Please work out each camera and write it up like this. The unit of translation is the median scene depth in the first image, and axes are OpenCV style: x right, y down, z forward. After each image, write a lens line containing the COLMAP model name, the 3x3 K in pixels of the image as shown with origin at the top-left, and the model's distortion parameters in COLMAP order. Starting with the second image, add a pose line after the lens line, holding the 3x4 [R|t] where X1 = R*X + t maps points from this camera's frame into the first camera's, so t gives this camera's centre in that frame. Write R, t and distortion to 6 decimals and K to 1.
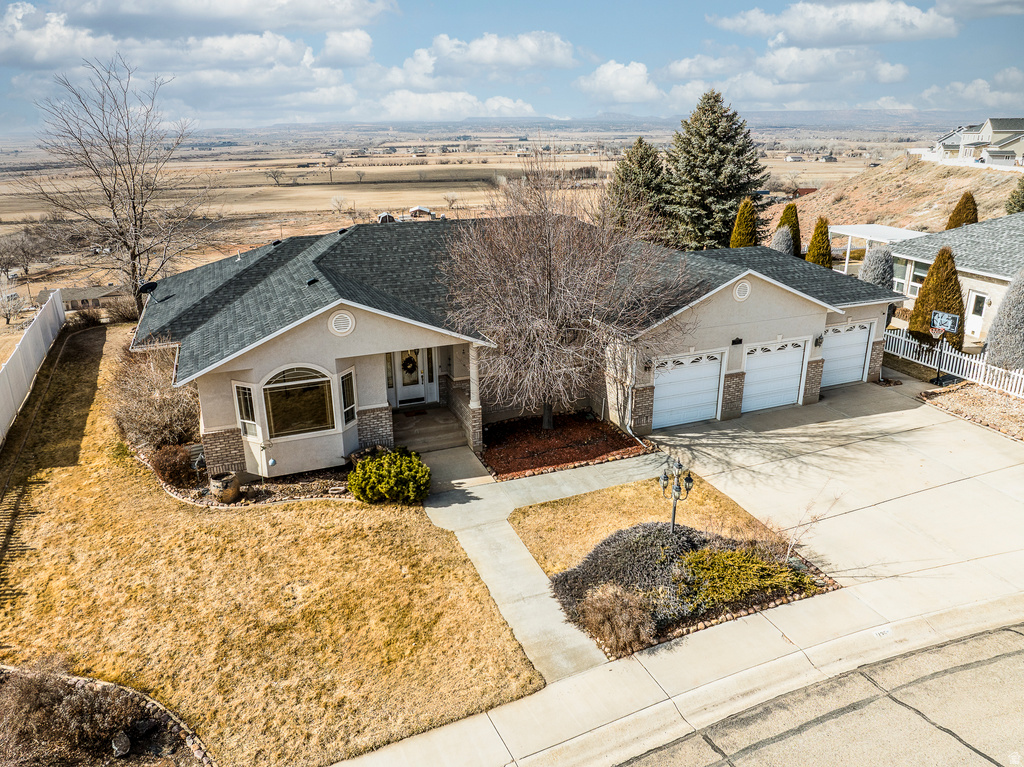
lens RADIAL K [[720.2, 0, 515.2], [0, 720.2, 381.8], [0, 0, 1]] dist [-0.033677, 0.002999]
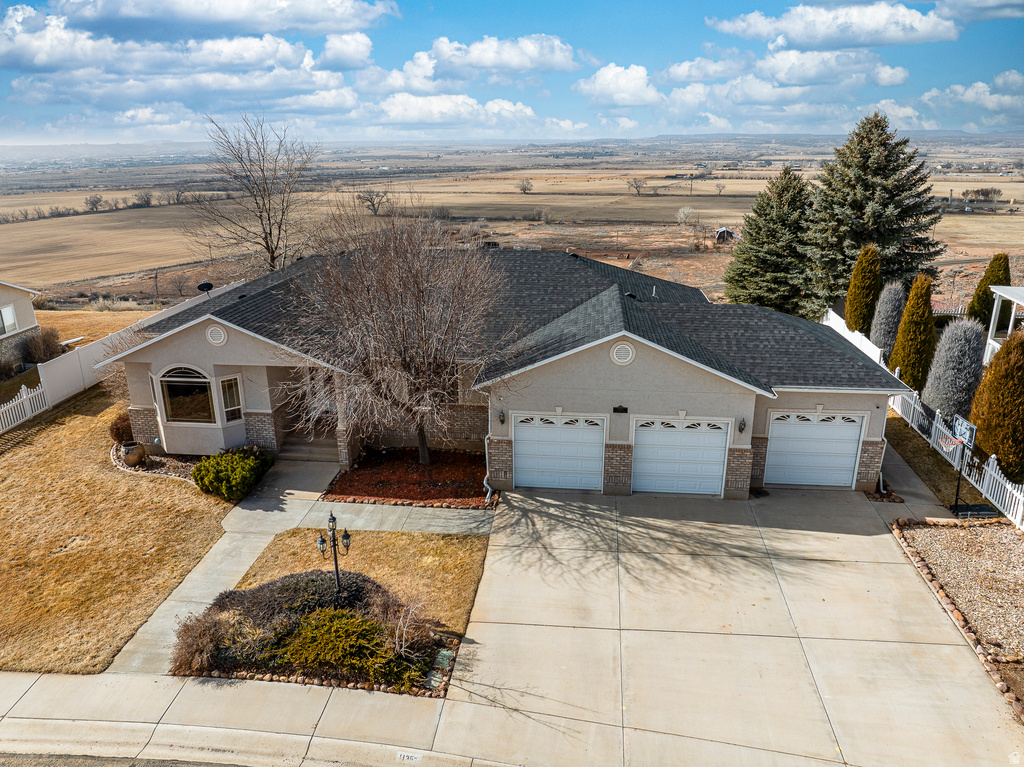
lens RADIAL K [[720.2, 0, 515.2], [0, 720.2, 381.8], [0, 0, 1]] dist [-0.033677, 0.002999]
pose [[0.879936, 0.151272, -0.450365, 0.630935], [-0.157817, 0.987195, 0.023239, -0.096359], [0.448114, 0.050626, 0.892542, 0.160202]]
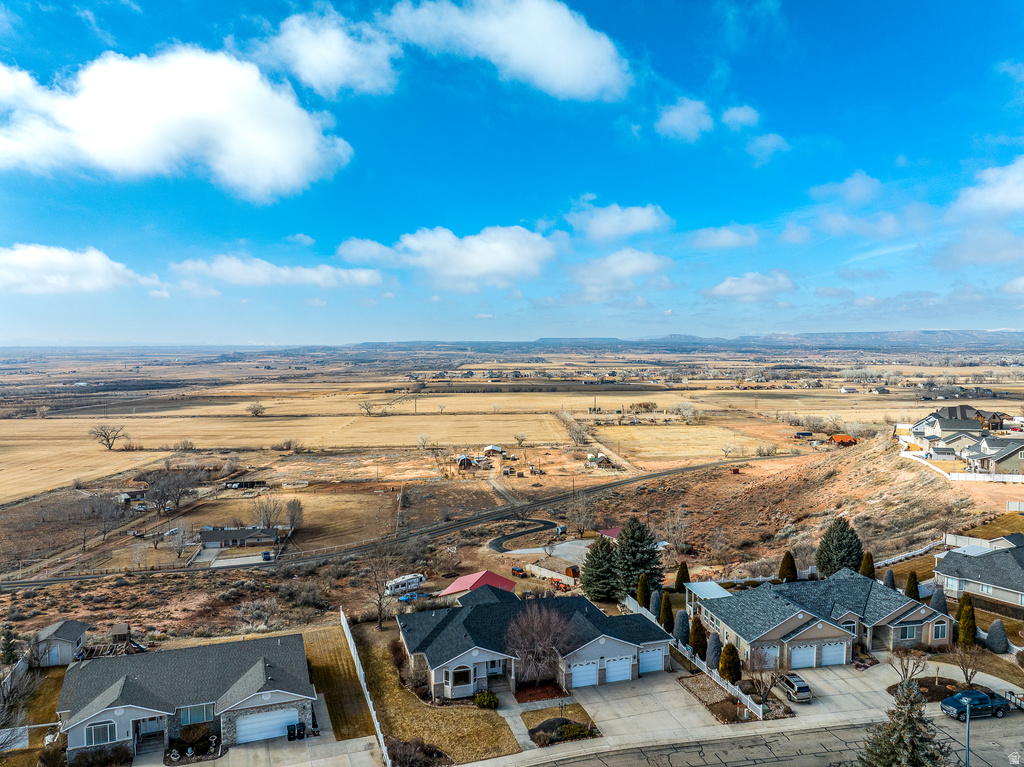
lens RADIAL K [[720.9, 0, 512.0], [0, 720.9, 383.5], [0, 0, 1]] dist [0.001713, -0.106371]
pose [[0.994797, 0.008126, -0.101555, 0.247871], [-0.036552, 0.958918, -0.281318, -0.315405], [0.095097, 0.283567, 0.954226, -2.370182]]
